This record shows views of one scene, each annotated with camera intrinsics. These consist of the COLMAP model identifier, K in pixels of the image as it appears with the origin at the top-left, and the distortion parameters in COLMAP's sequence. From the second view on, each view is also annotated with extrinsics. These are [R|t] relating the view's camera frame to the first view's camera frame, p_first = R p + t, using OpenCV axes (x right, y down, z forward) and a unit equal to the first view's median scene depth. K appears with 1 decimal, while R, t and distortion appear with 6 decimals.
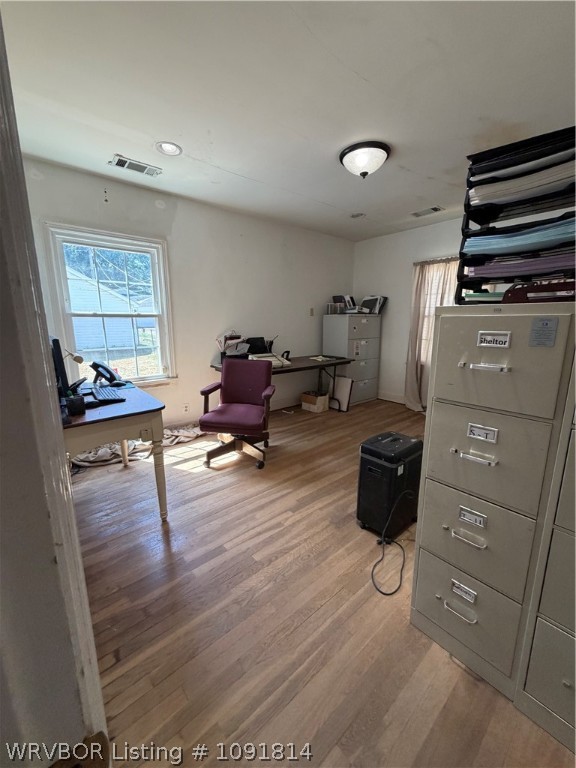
lens RADIAL K [[307.4, 0, 288.3], [0, 307.4, 382.2], [0, 0, 1]] dist [0.003108, 0.000274]
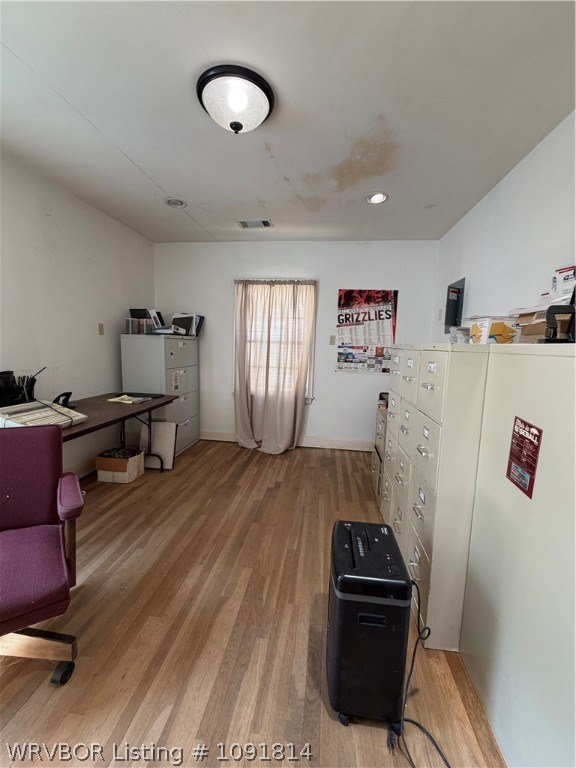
lens RADIAL K [[307.4, 0, 288.7], [0, 307.4, 381.7], [0, 0, 1]] dist [0.003108, 0.000274]
pose [[0.743452, -0.059533, 0.666134, -0.075425], [0.104412, 0.994149, -0.027682, -0.059287], [-0.660588, 0.090133, 0.745318, 0.266658]]
